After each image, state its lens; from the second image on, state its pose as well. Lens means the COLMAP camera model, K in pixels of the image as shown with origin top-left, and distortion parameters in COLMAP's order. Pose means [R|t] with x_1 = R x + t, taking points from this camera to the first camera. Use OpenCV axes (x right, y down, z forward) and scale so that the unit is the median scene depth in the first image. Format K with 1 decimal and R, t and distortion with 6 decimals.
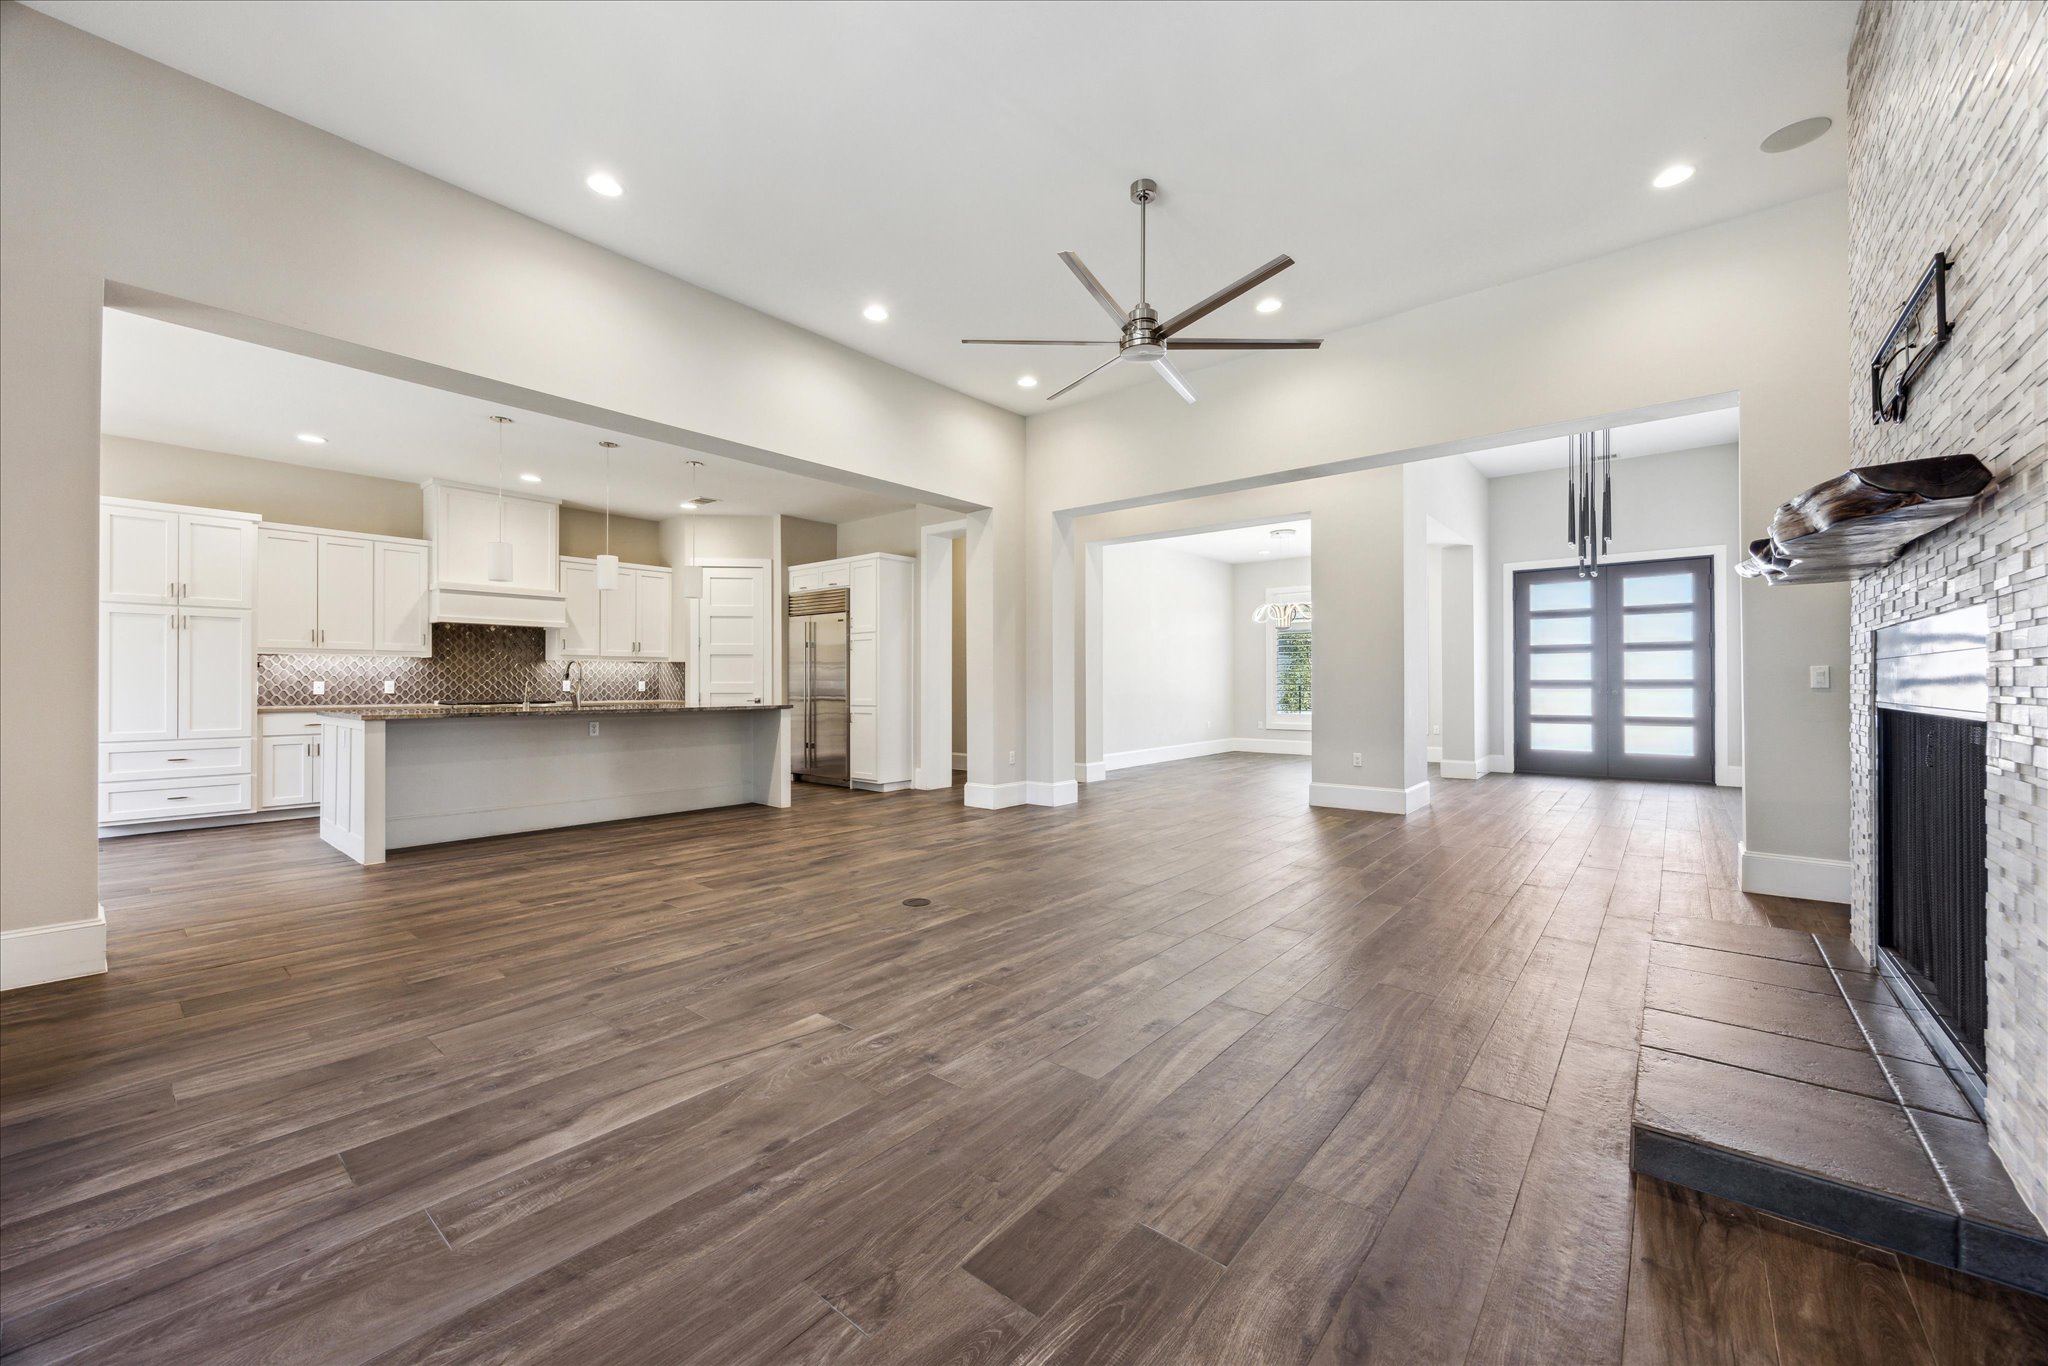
lens RADIAL K [[788.1, 0, 1029.4], [0, 788.1, 681.6], [0, 0, 1]] dist [-0.002362, 0.000611]
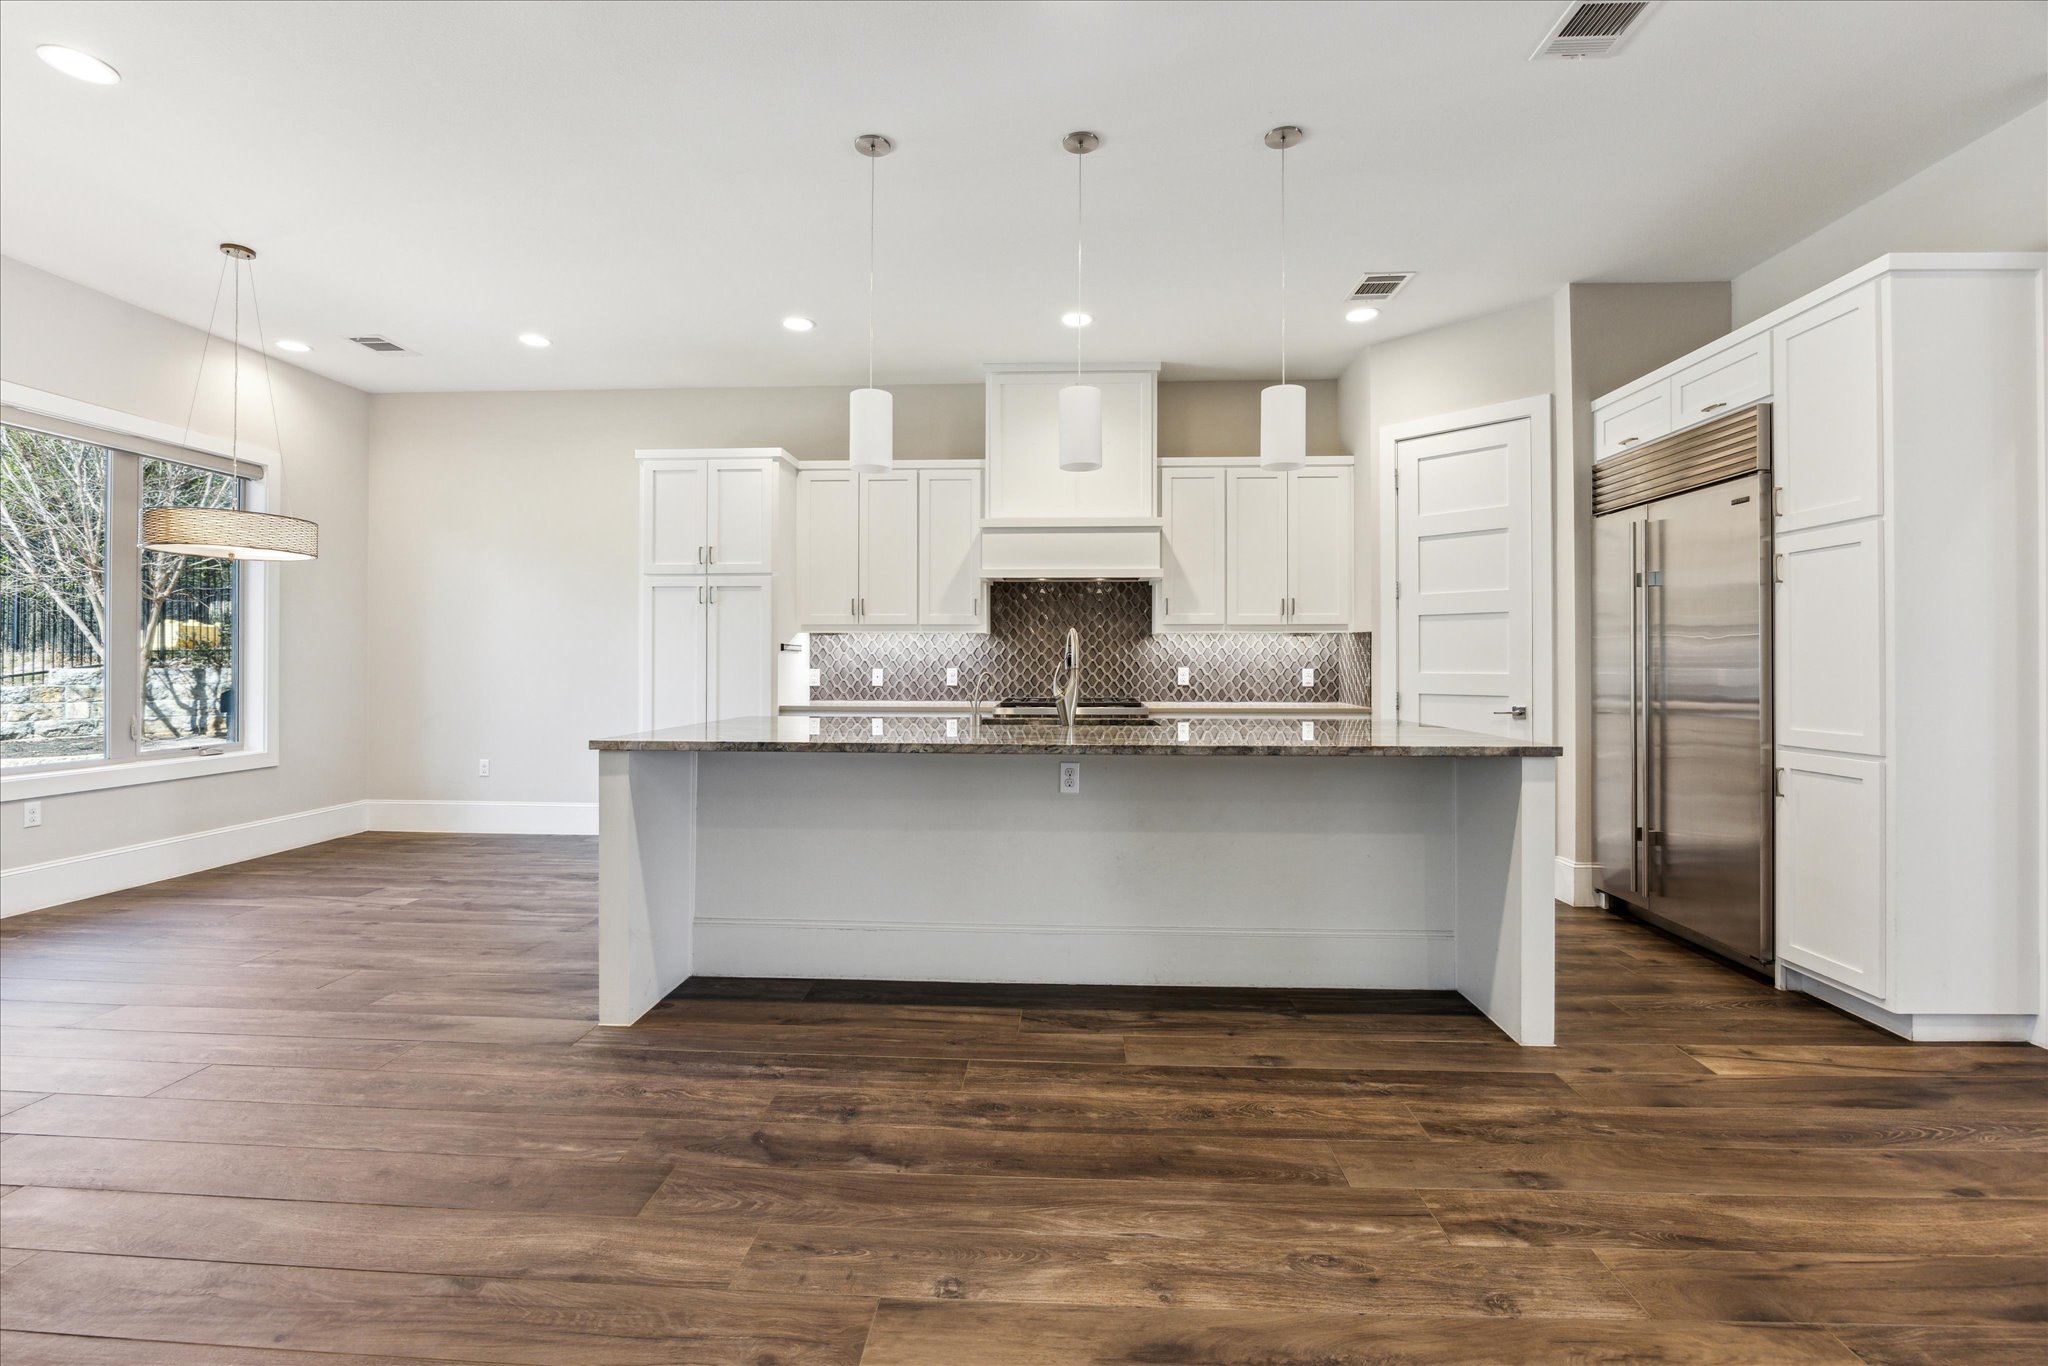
lens RADIAL K [[897.8, 0, 1029.8], [0, 897.8, 658.5], [0, 0, 1]] dist [-0.008694, 0.000229]
pose [[0.601290, -0.000849, -0.799031, -0.122074], [0.000212, 1.000000, -0.000903, -0.008096], [0.799031, 0.000374, 0.601290, 0.551730]]
